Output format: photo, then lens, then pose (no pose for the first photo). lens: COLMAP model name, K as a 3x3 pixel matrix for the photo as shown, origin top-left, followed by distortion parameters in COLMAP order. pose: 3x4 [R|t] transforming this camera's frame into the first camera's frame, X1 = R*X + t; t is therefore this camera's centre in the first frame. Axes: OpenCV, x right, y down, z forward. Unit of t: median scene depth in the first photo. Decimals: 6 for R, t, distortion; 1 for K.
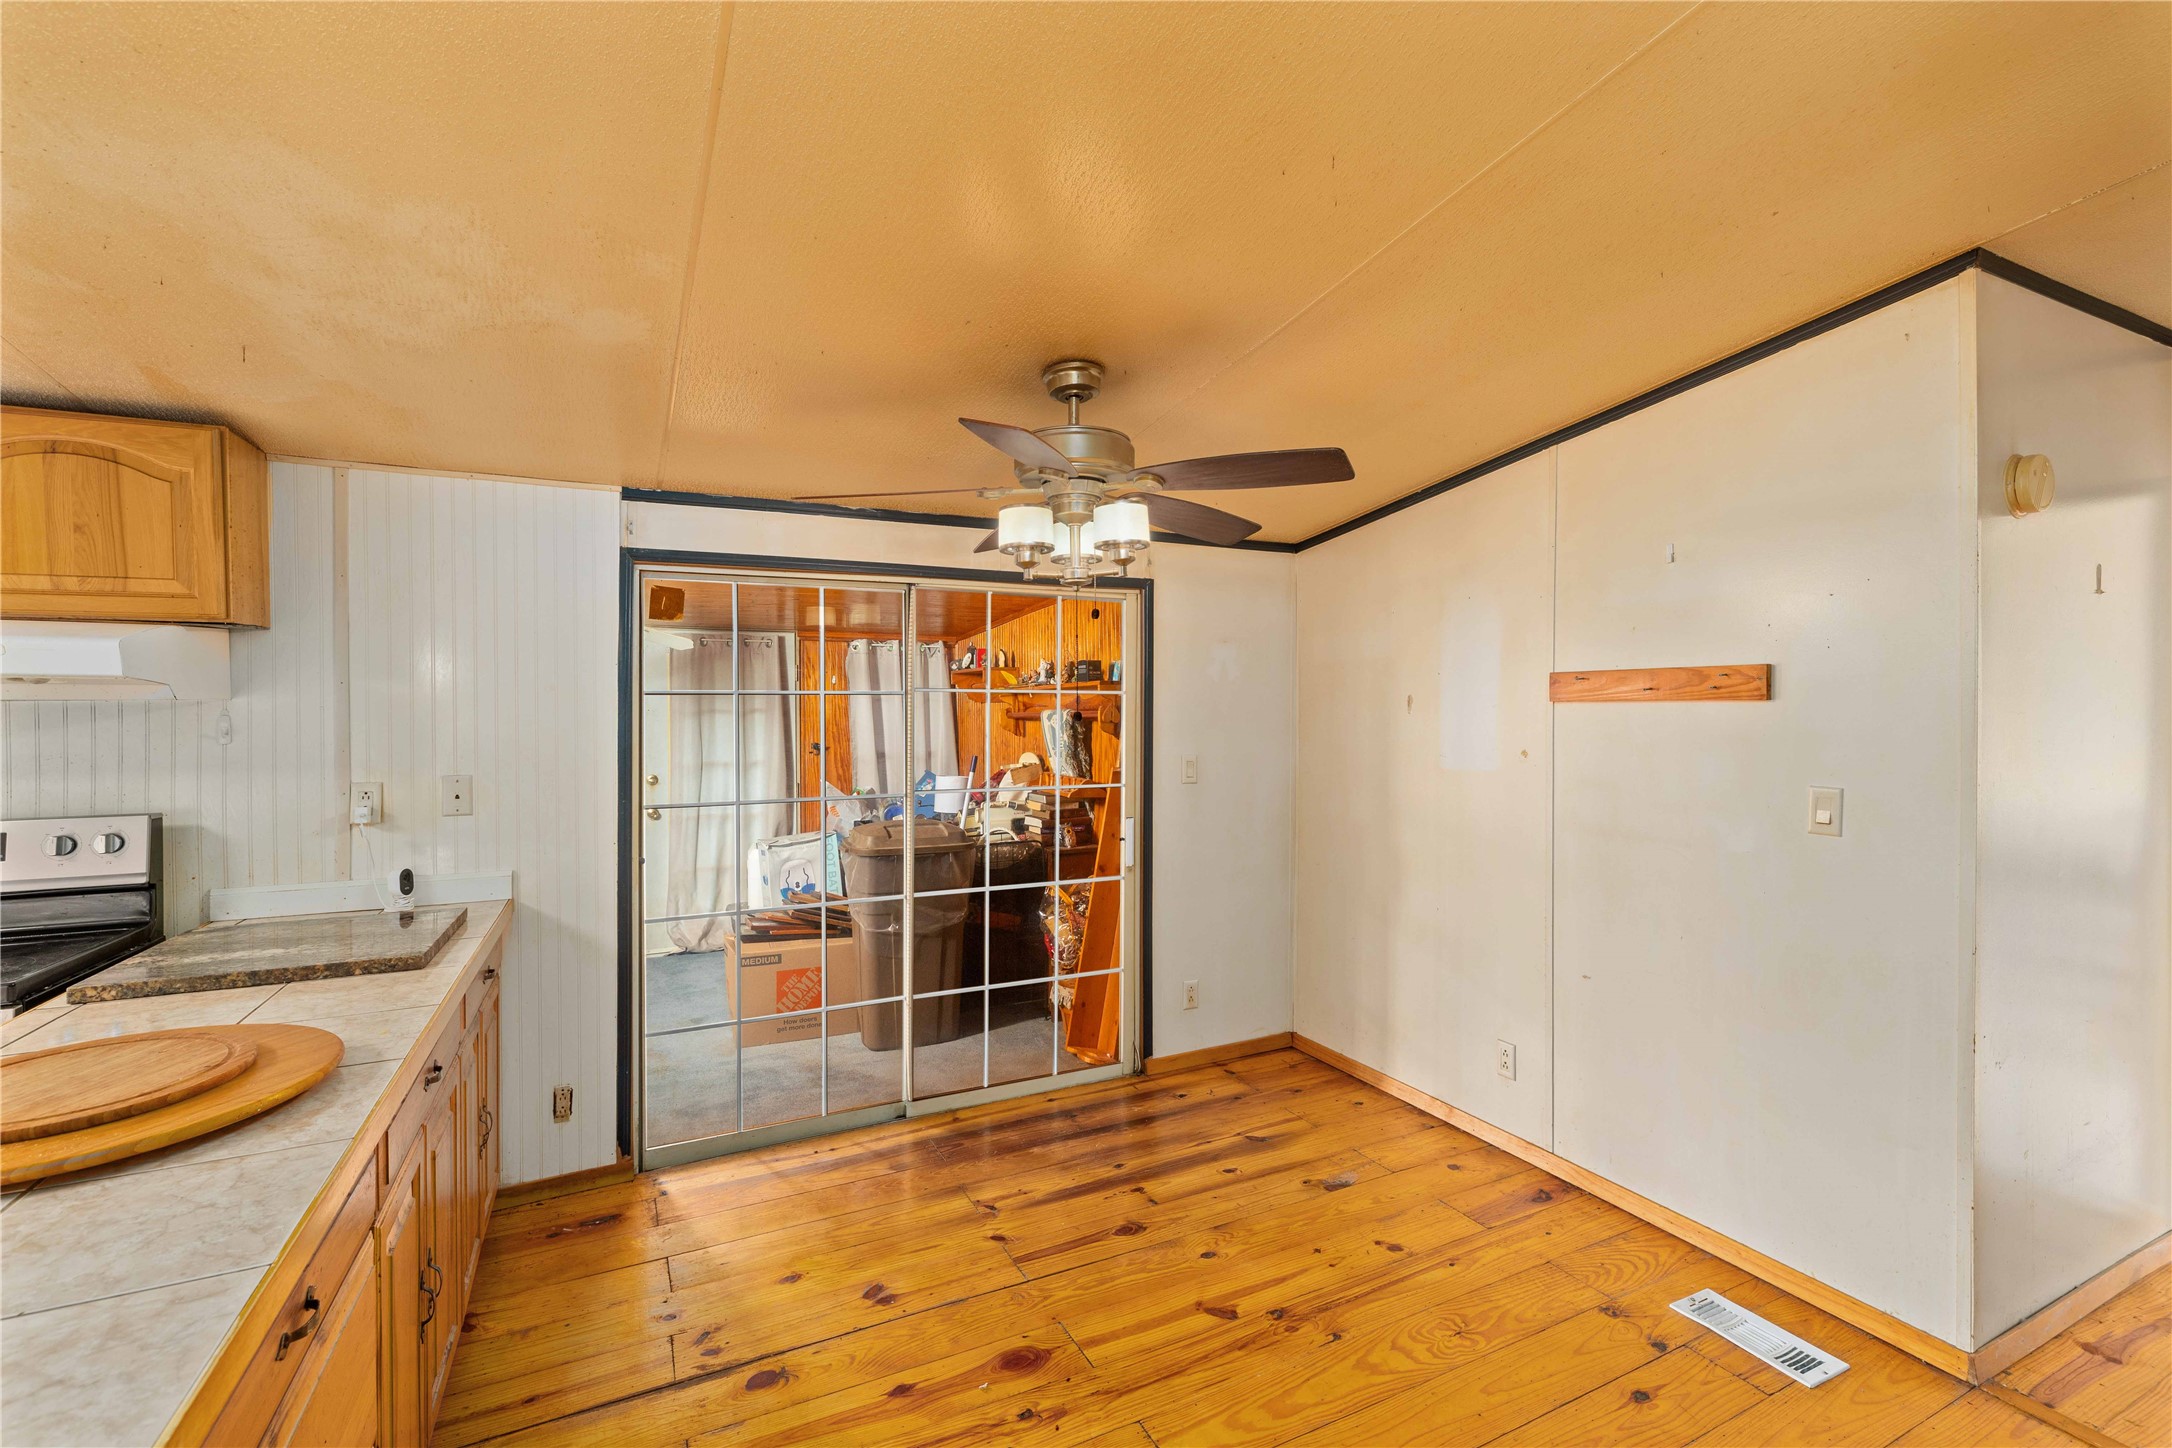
lens RADIAL K [[944.1, 0, 1072.2], [0, 944.1, 715.7], [0, 0, 1]] dist [-0.001081, 0.000217]
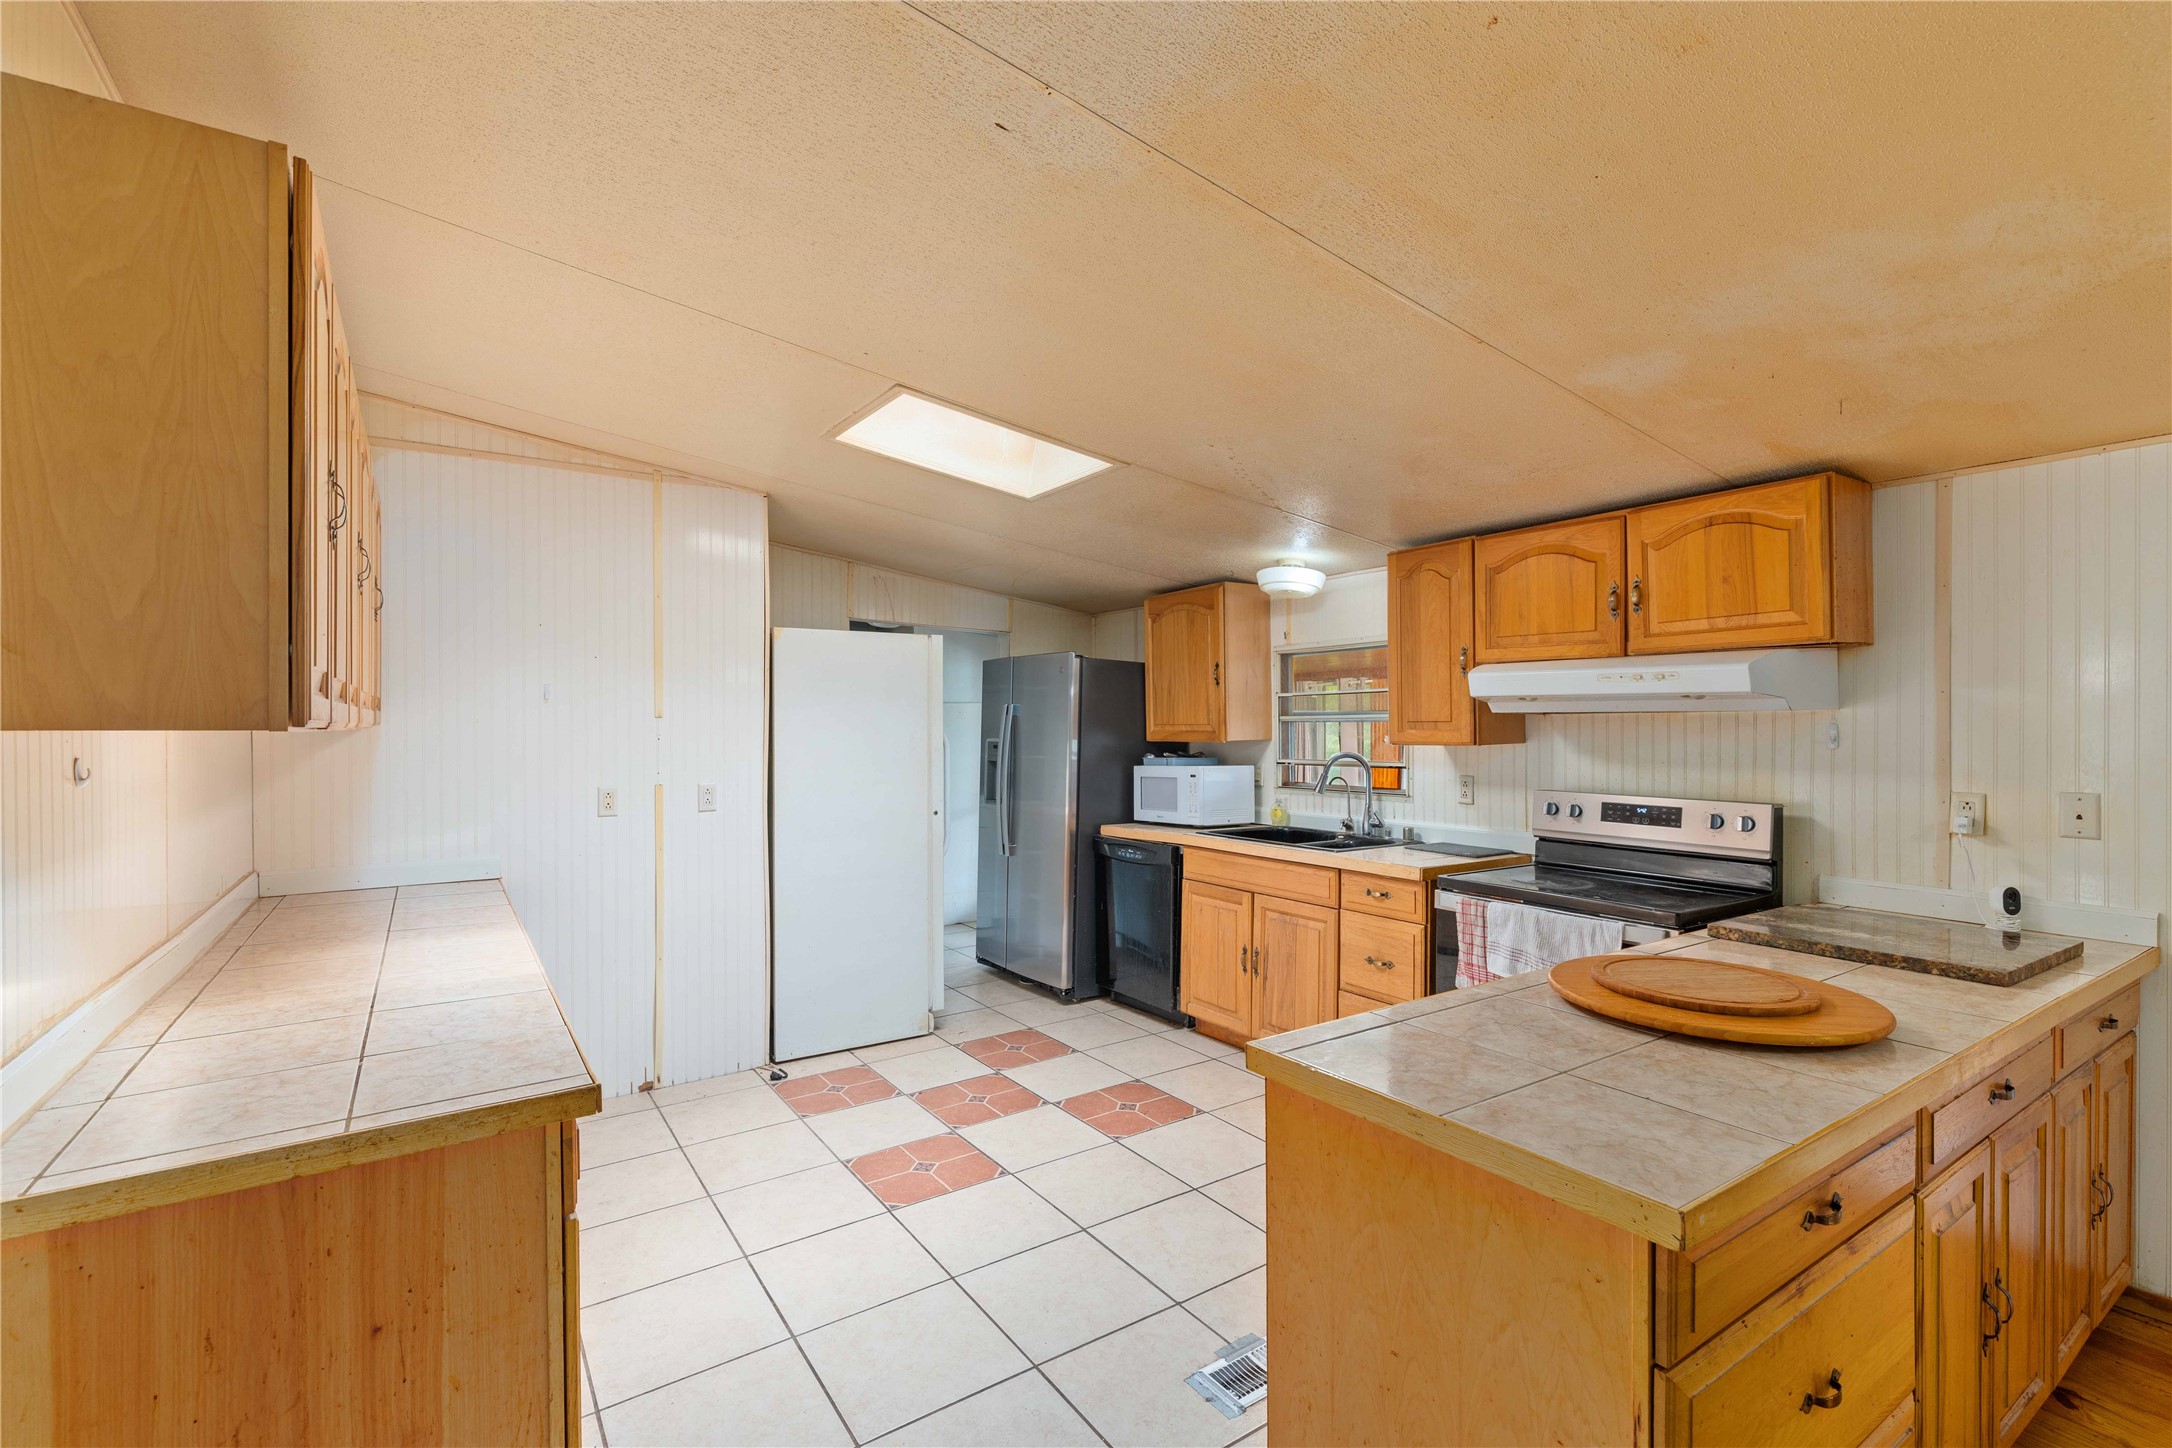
lens RADIAL K [[960.4, 0, 1086.0], [0, 960.4, 724.0], [0, 0, 1]] dist [0.002975, 0.000041]
pose [[0.144794, 0.004290, -0.989452, 0.132434], [-0.006862, 0.999971, 0.003331, 0.002655], [0.989438, 0.006307, 0.144819, -0.066109]]
